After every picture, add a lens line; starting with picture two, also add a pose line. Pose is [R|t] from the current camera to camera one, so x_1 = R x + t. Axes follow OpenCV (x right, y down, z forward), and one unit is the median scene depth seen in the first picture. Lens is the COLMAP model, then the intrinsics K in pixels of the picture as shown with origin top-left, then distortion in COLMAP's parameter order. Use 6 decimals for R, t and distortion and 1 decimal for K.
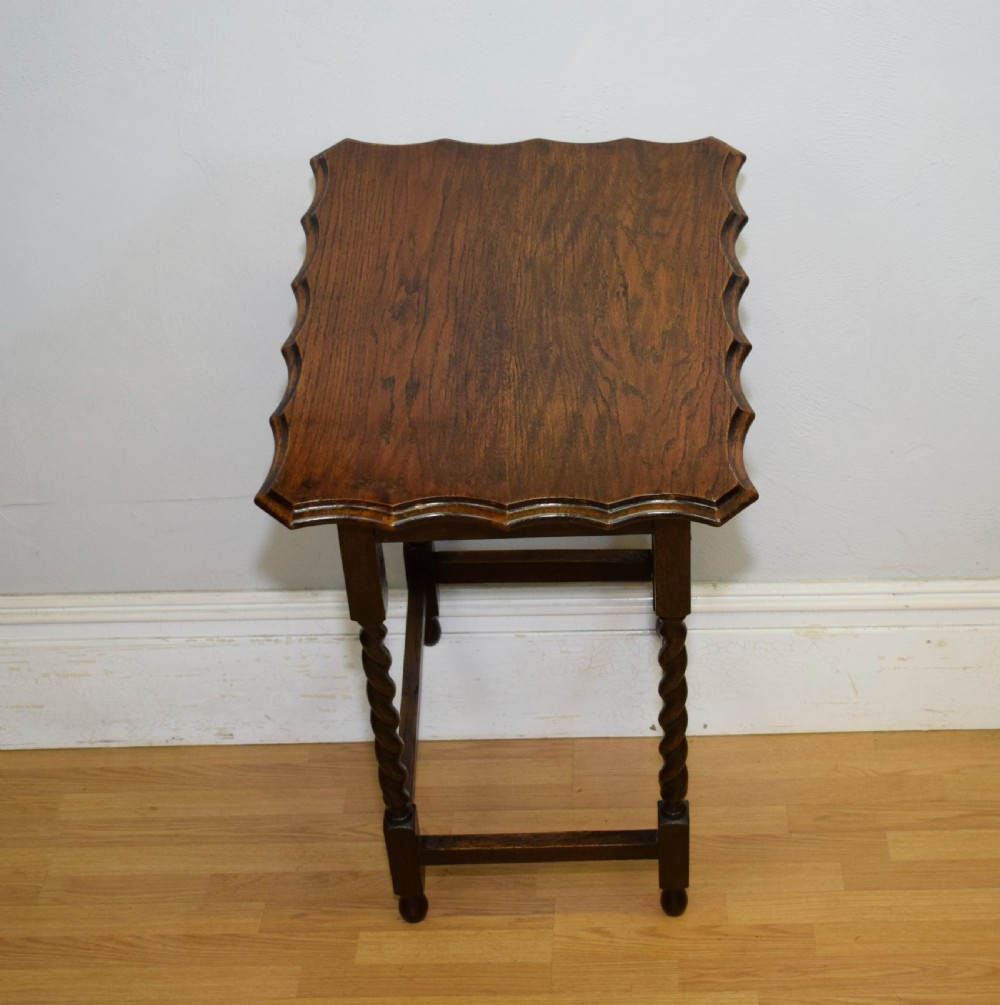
lens RADIAL K [[2448.1, 0, 566.6], [0, 2448.1, 502.4], [0, 0, 1]] dist [-0.020380, 0.003219]
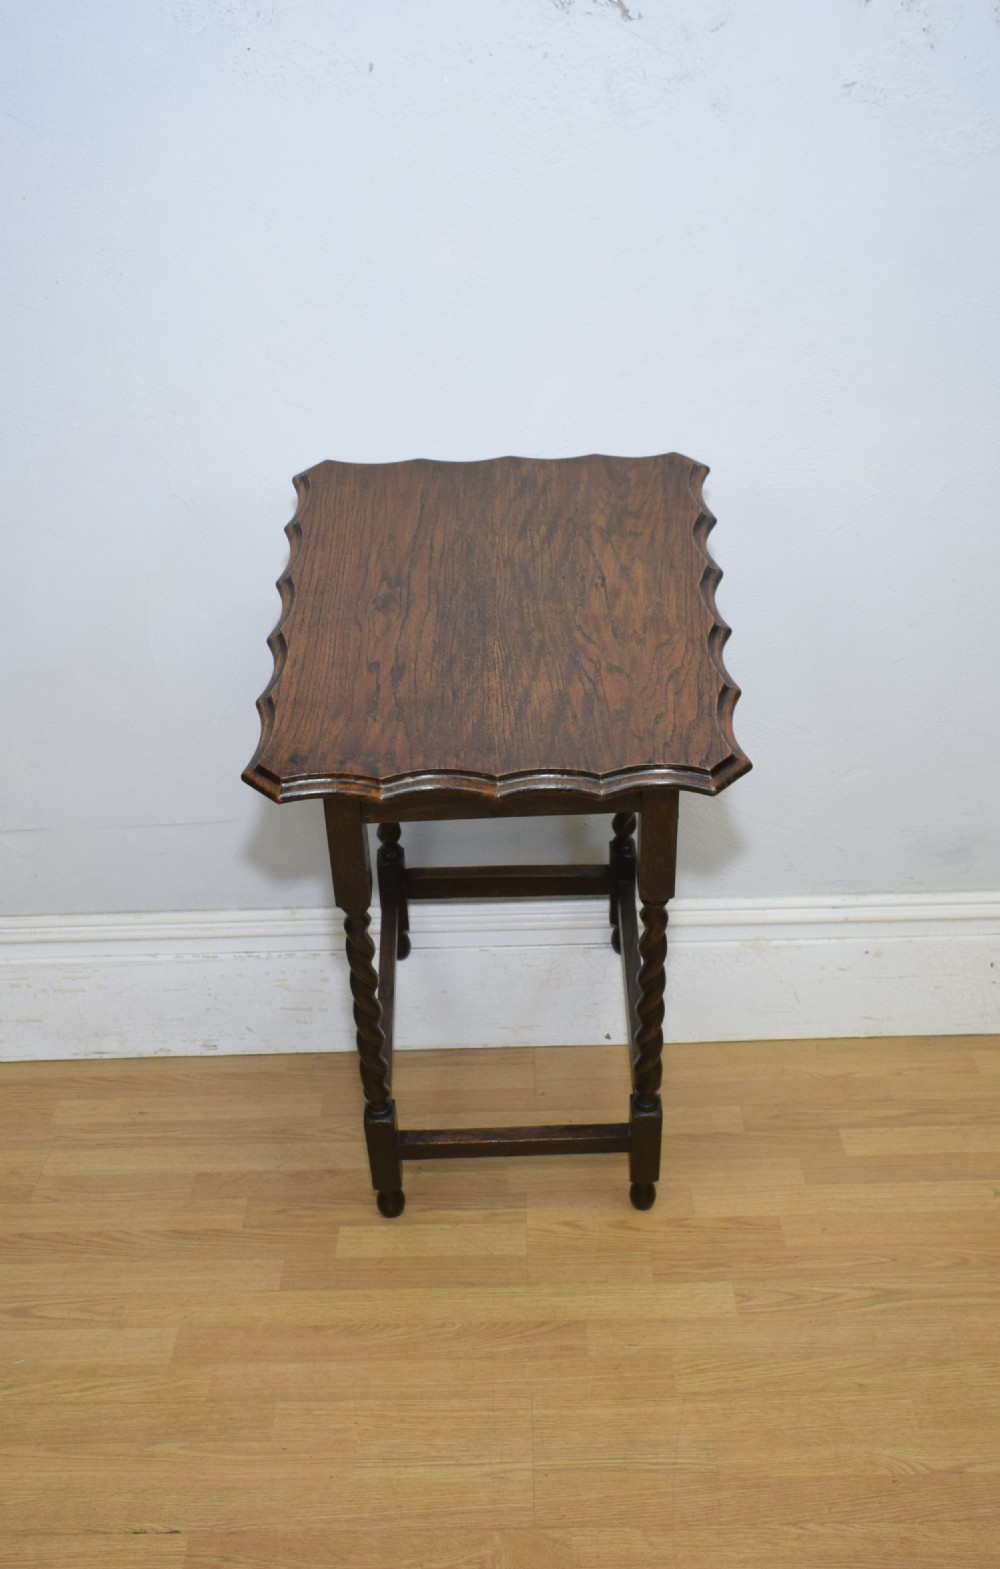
lens RADIAL K [[1849.5, 0, 433.4], [0, 1849.5, 794.6], [0, 0, 1]] dist [-0.016371, -0.001089]
pose [[0.999838, -0.008190, -0.016028, -0.031094], [0.007023, 0.997411, -0.071562, 0.049873], [0.016573, 0.071437, 0.997307, 0.208930]]
